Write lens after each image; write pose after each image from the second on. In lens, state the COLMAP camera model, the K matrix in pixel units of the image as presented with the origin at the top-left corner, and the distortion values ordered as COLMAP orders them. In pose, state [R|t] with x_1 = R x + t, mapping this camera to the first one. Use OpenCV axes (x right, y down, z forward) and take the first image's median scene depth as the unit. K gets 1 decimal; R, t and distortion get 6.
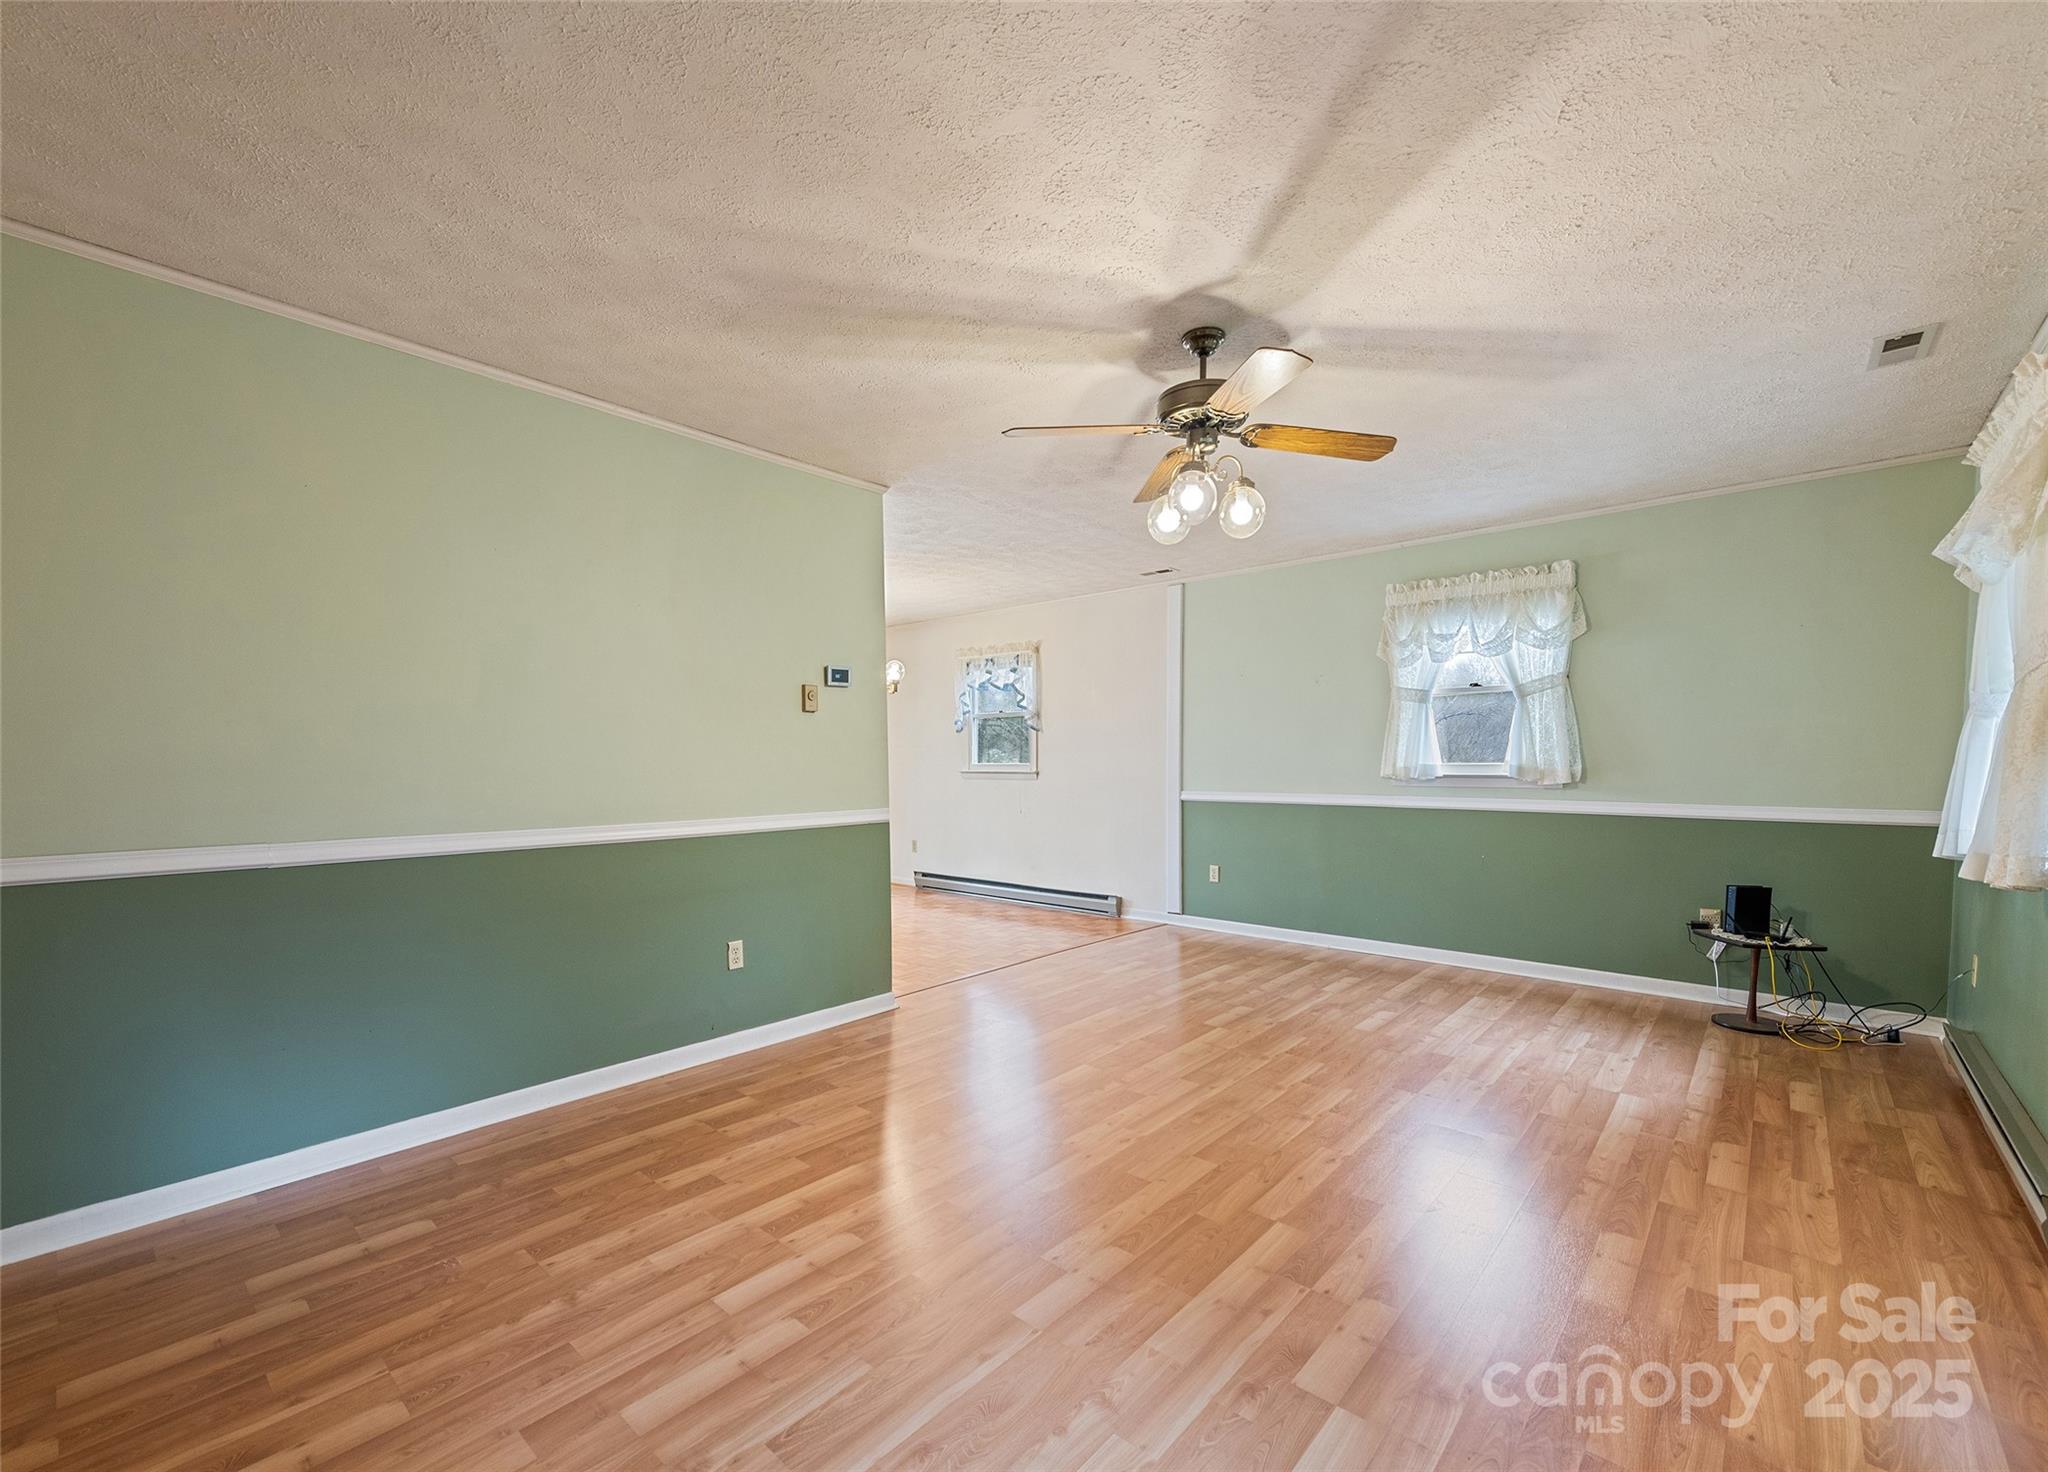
lens RADIAL K [[855.4, 0, 1004.8], [0, 855.4, 788.8], [0, 0, 1]] dist [0.000731, 0.000051]
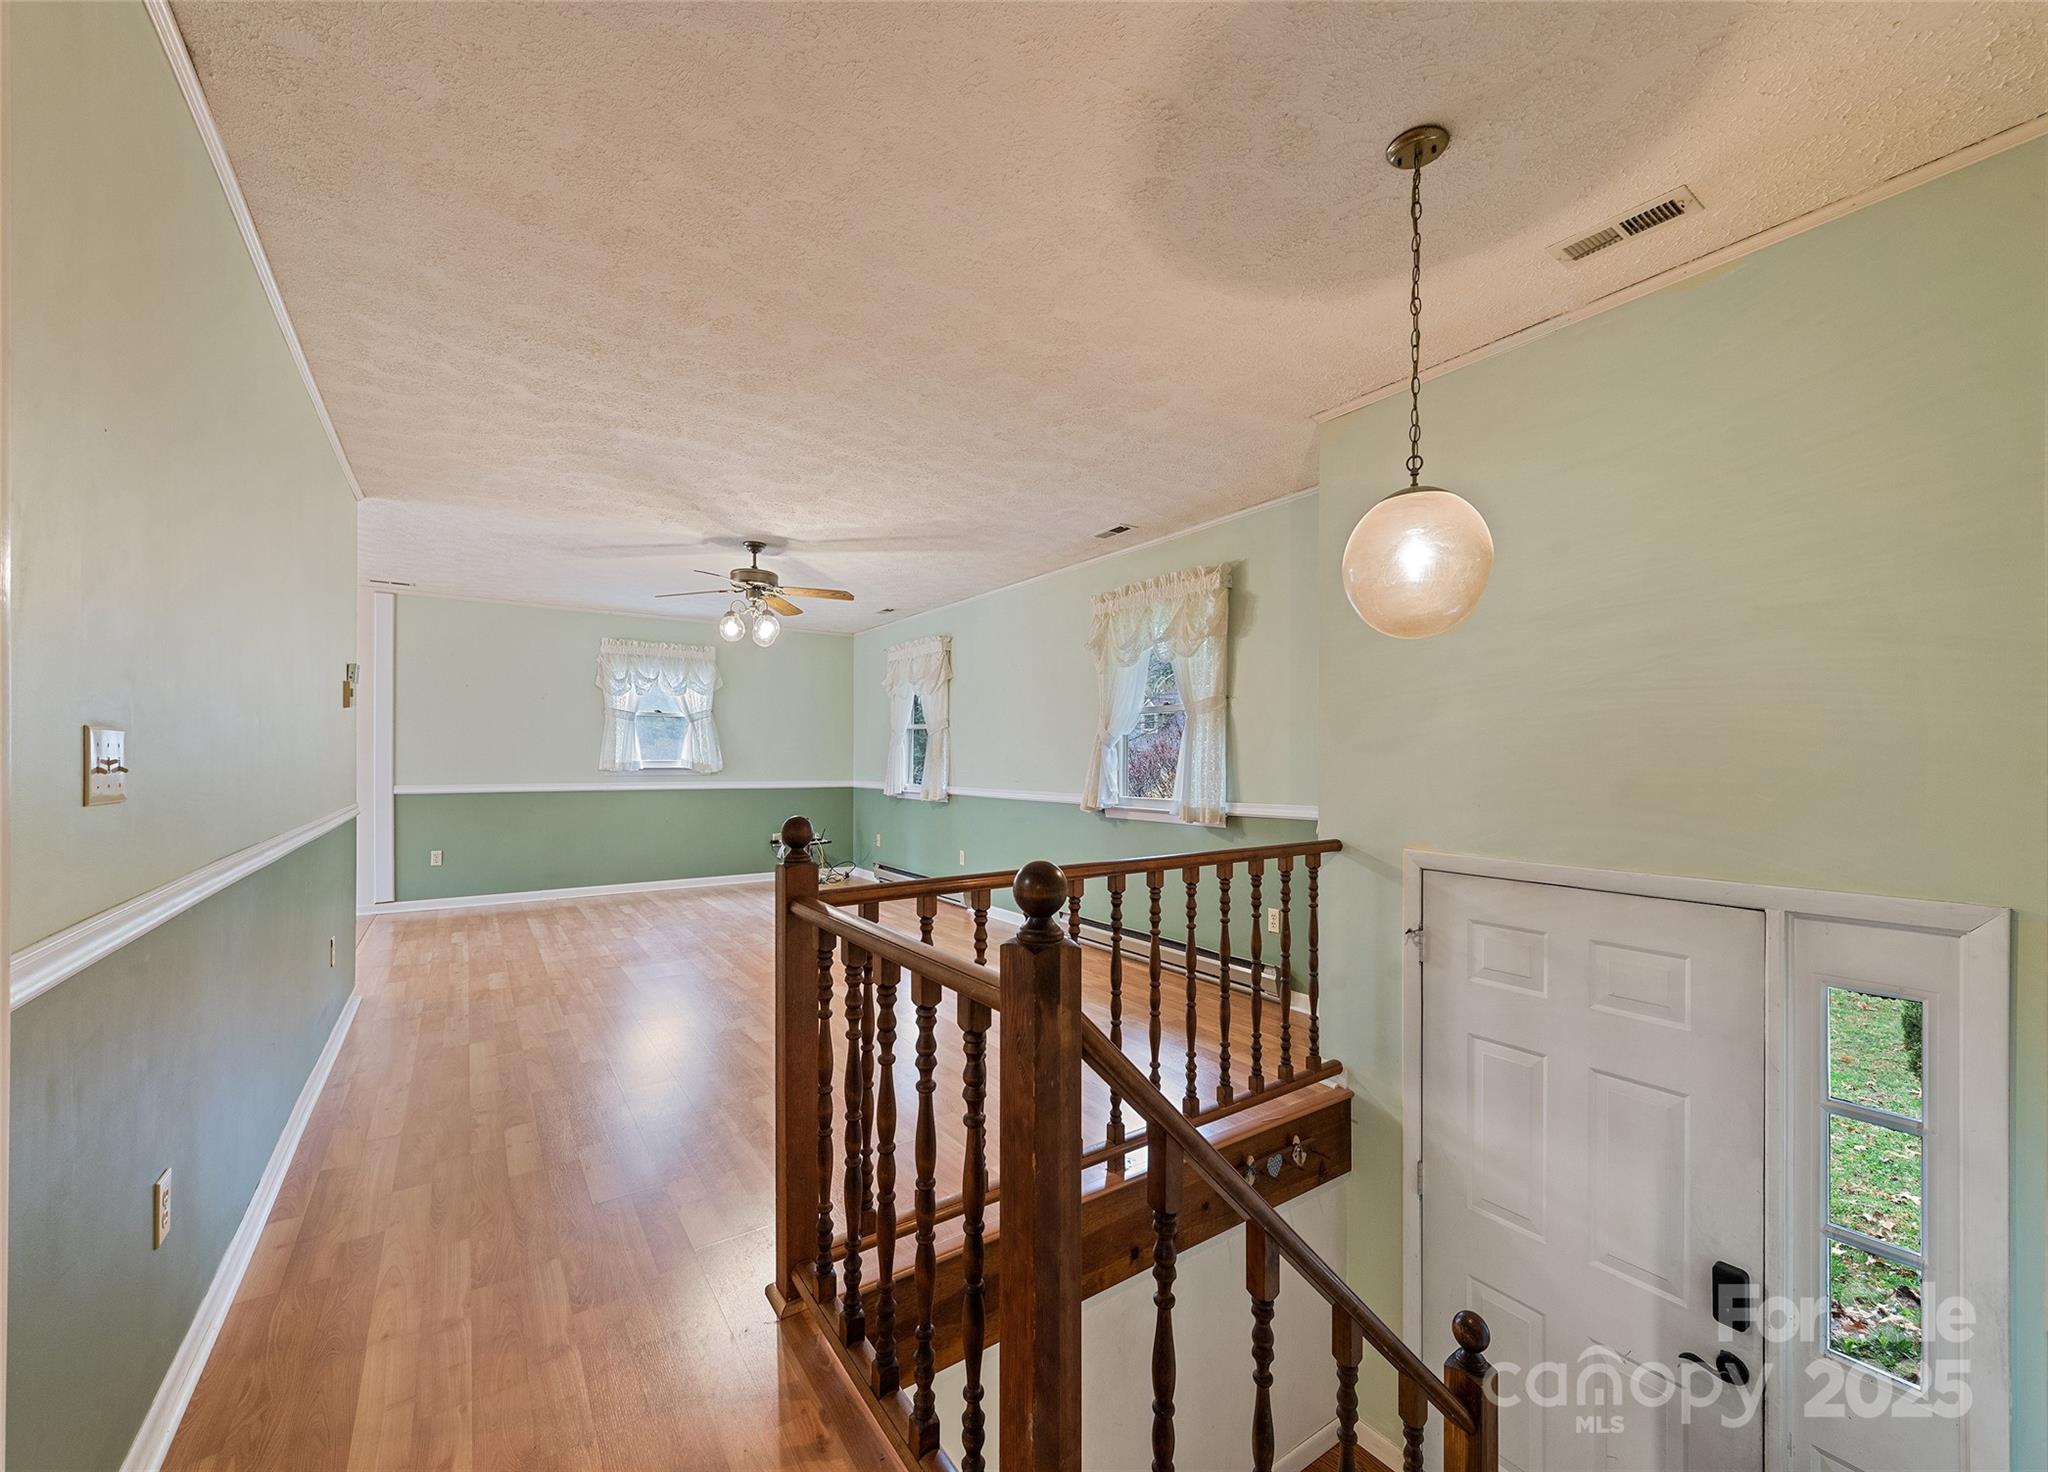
lens RADIAL K [[818.2, 0, 1022.4], [0, 818.2, 747.2], [0, 0, 1]] dist [0.020846, -0.009289]
pose [[0.232826, 0.015077, 0.972402, -1.322282], [0.028414, 0.999348, -0.022298, -0.001868], [-0.972103, 0.032822, 0.232246, -0.018180]]
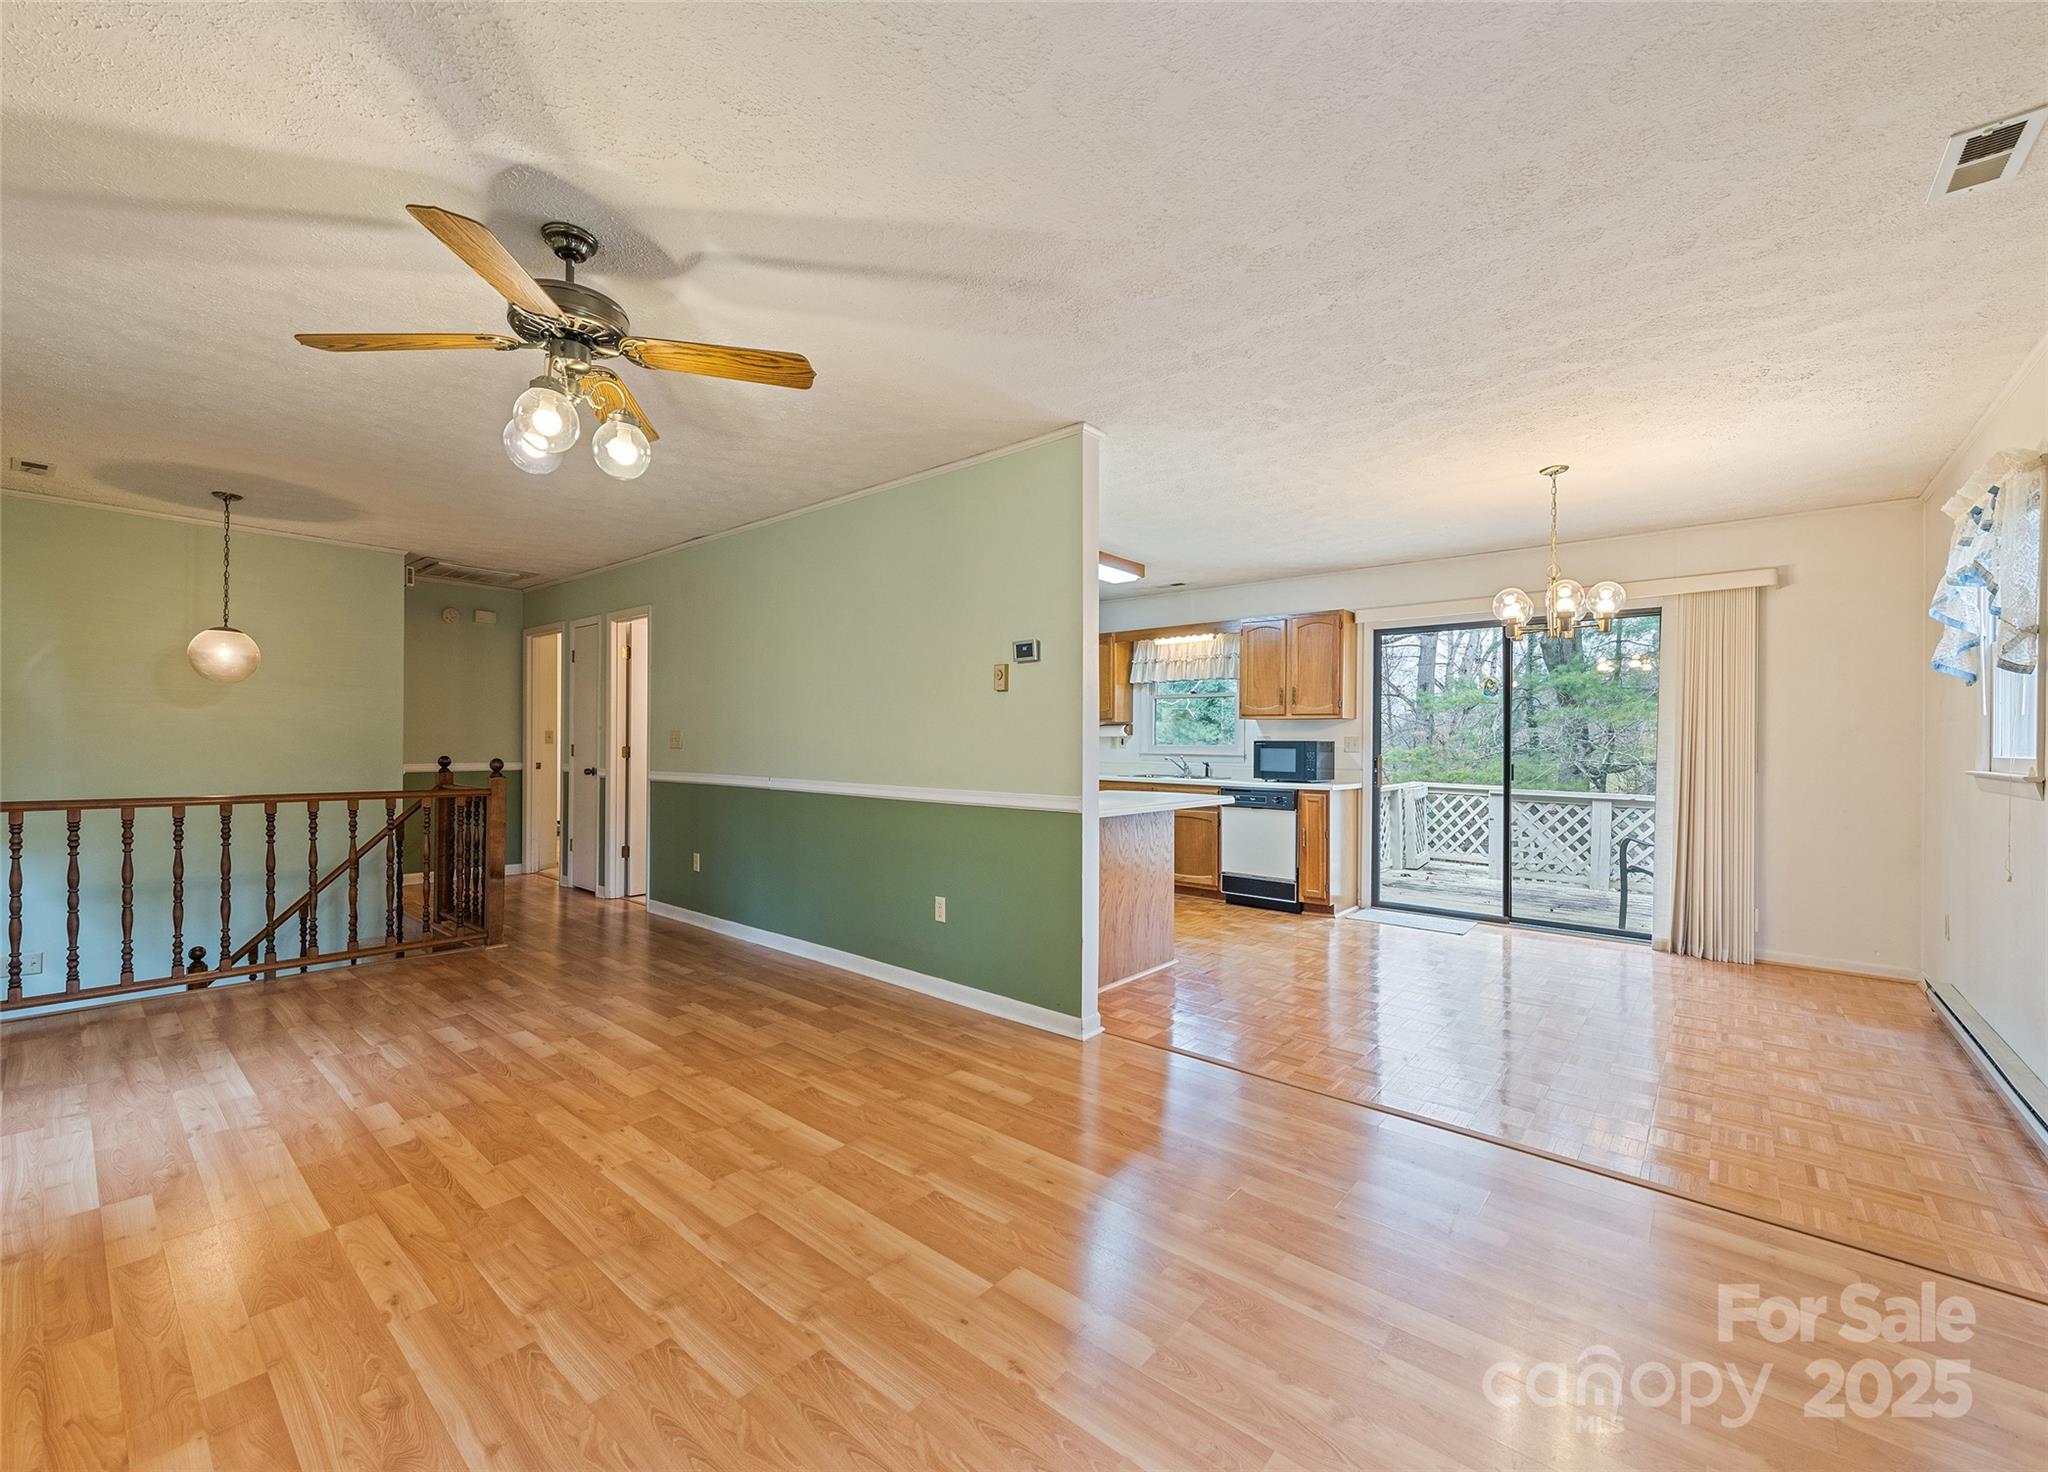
lens RADIAL K [[818.2, 0, 1022.4], [0, 818.2, 747.2], [0, 0, 1]] dist [0.020846, -0.009289]
pose [[0.033723, 0.013263, -0.999343, 0.956979], [-0.044209, 0.998953, 0.011766, -0.048879], [0.998453, 0.043783, 0.034274, 1.309553]]
